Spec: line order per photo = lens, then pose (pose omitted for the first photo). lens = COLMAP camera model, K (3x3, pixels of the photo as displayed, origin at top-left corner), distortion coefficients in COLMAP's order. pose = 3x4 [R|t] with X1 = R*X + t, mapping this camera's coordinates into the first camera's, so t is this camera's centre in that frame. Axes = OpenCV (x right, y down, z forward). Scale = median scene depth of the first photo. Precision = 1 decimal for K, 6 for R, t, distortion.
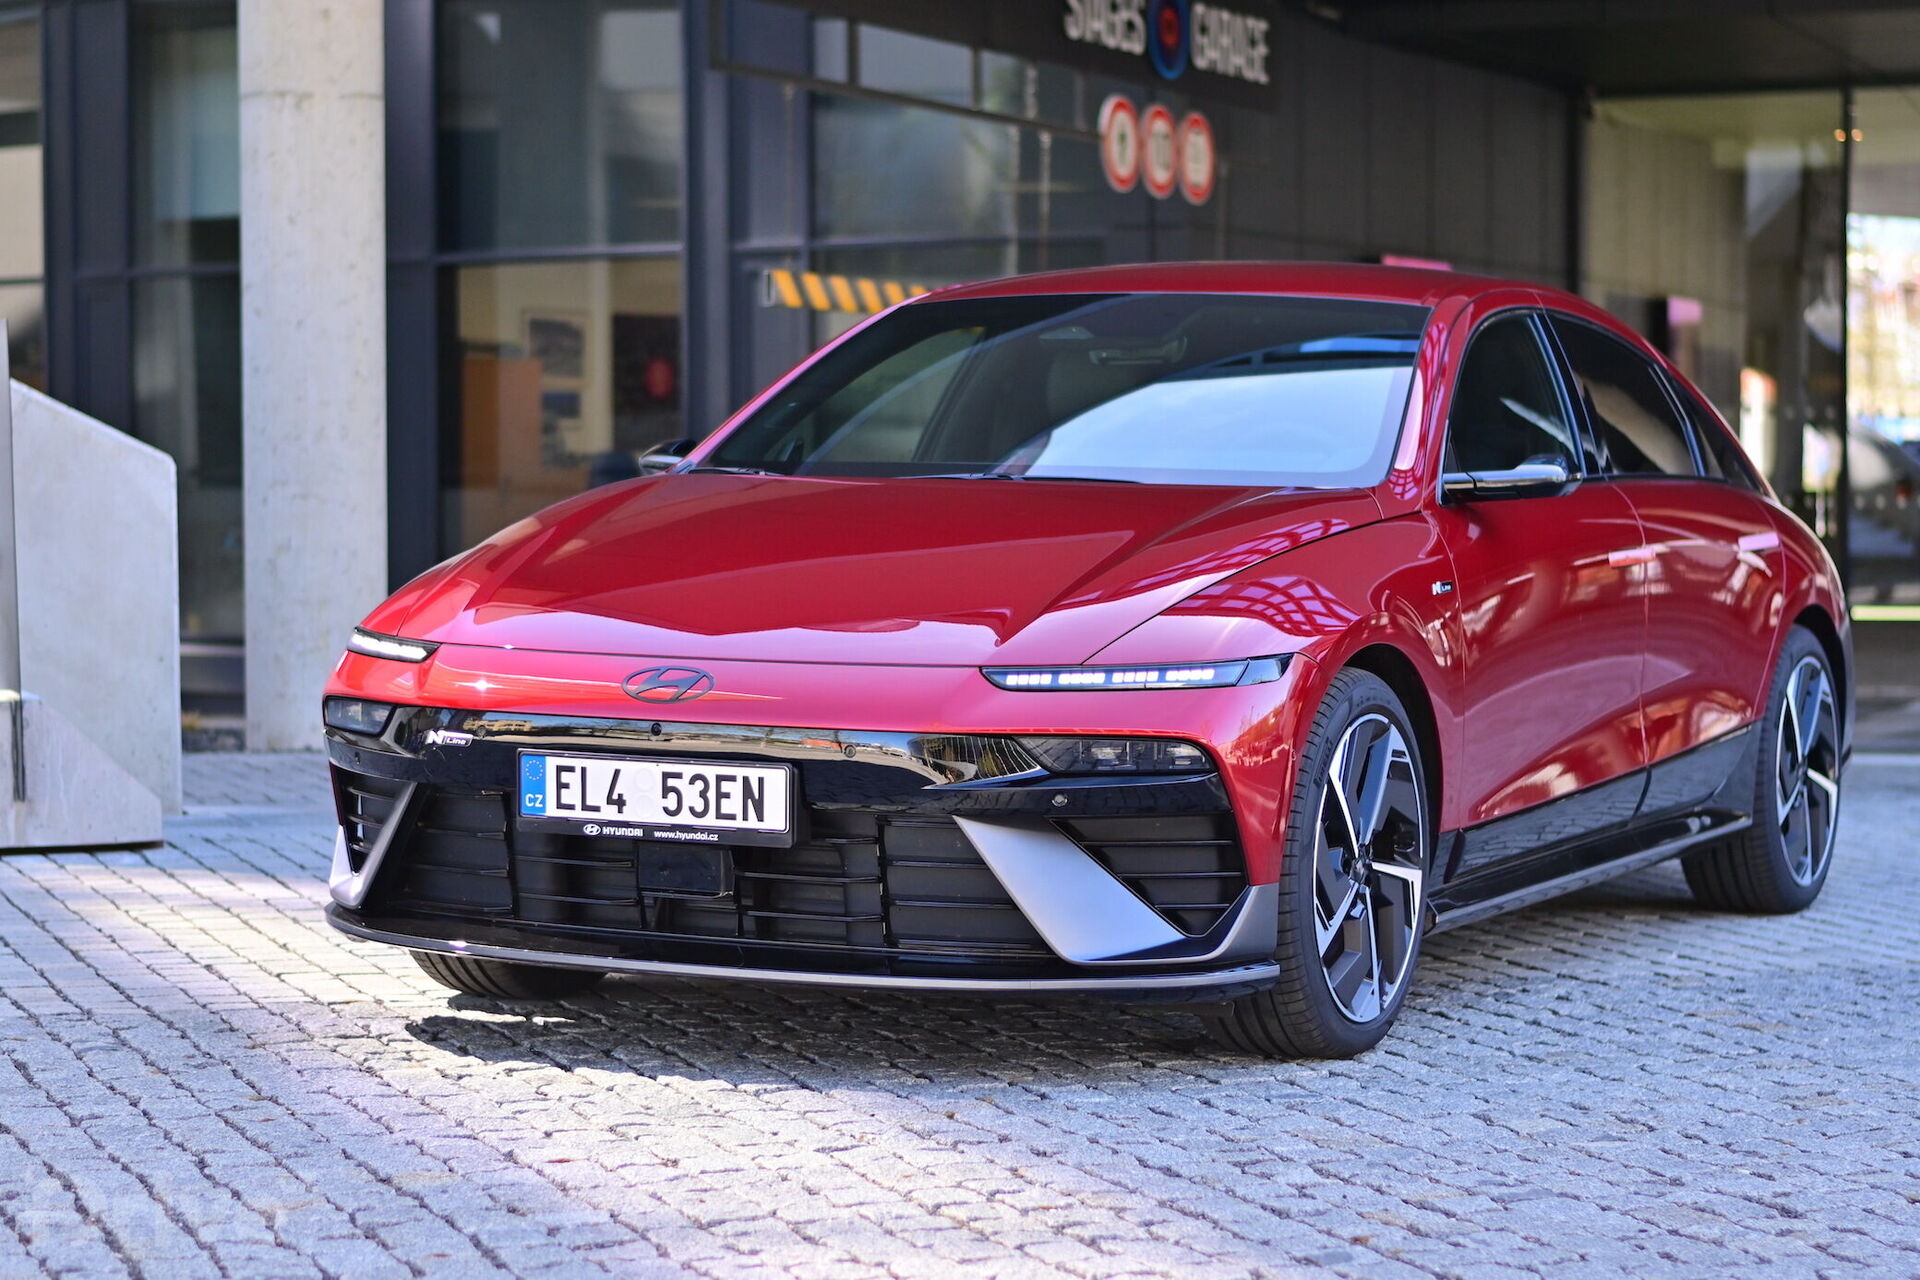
lens RADIAL K [[4254.4, 0, 960.0], [0, 4254.4, 640.0], [0, 0, 1]] dist [-0.021943, 0.177611]
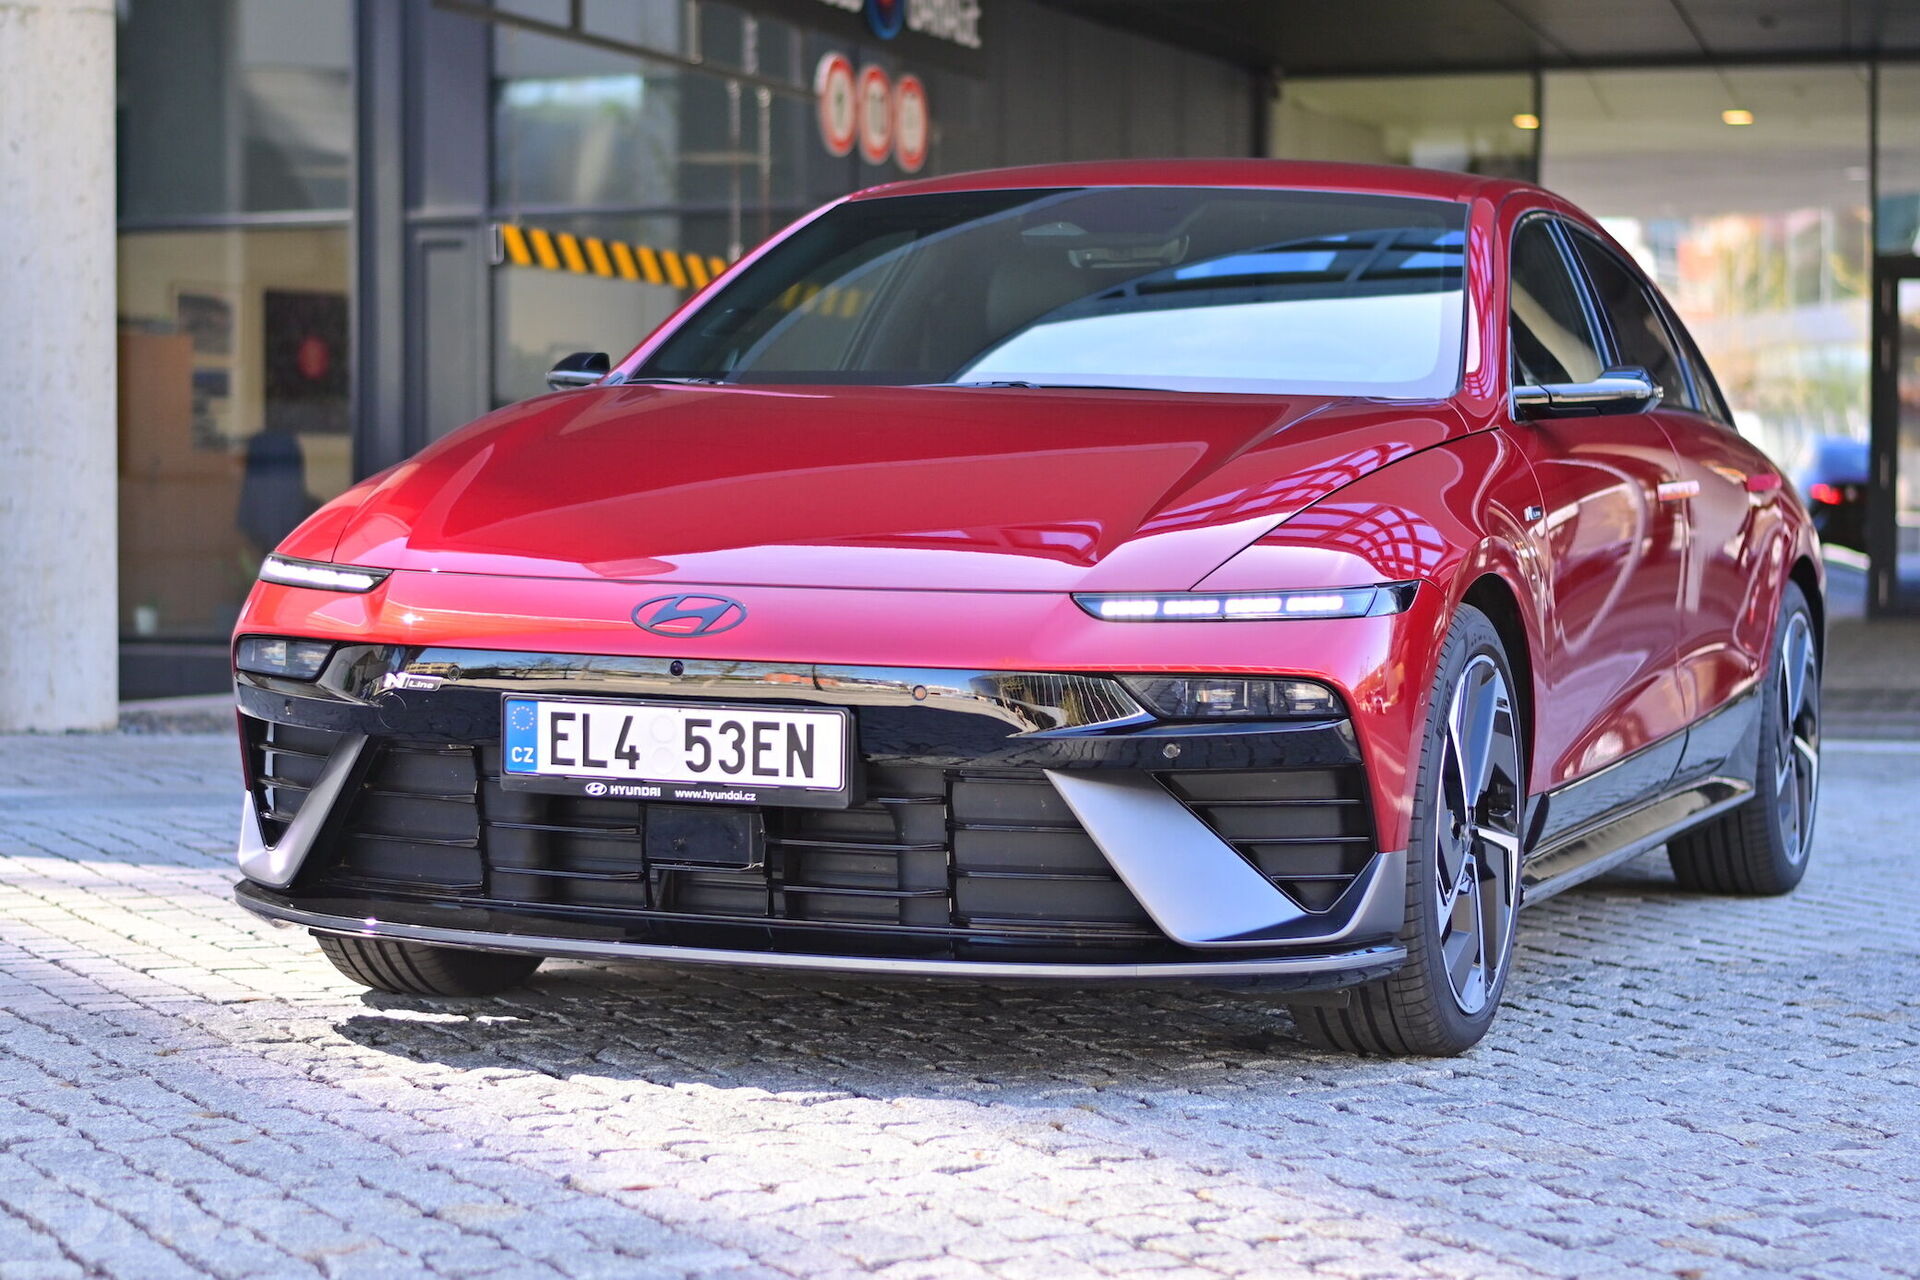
lens RADIAL K [[4254.4, 0, 960.0], [0, 4254.4, 640.0], [0, 0, 1]] dist [-0.021943, 0.177611]
pose [[0.994815, 0.001134, 0.101697, -0.095489], [-0.000873, 0.999996, -0.002609, 0.016622], [-0.101699, 0.002506, 0.994812, 0.154722]]
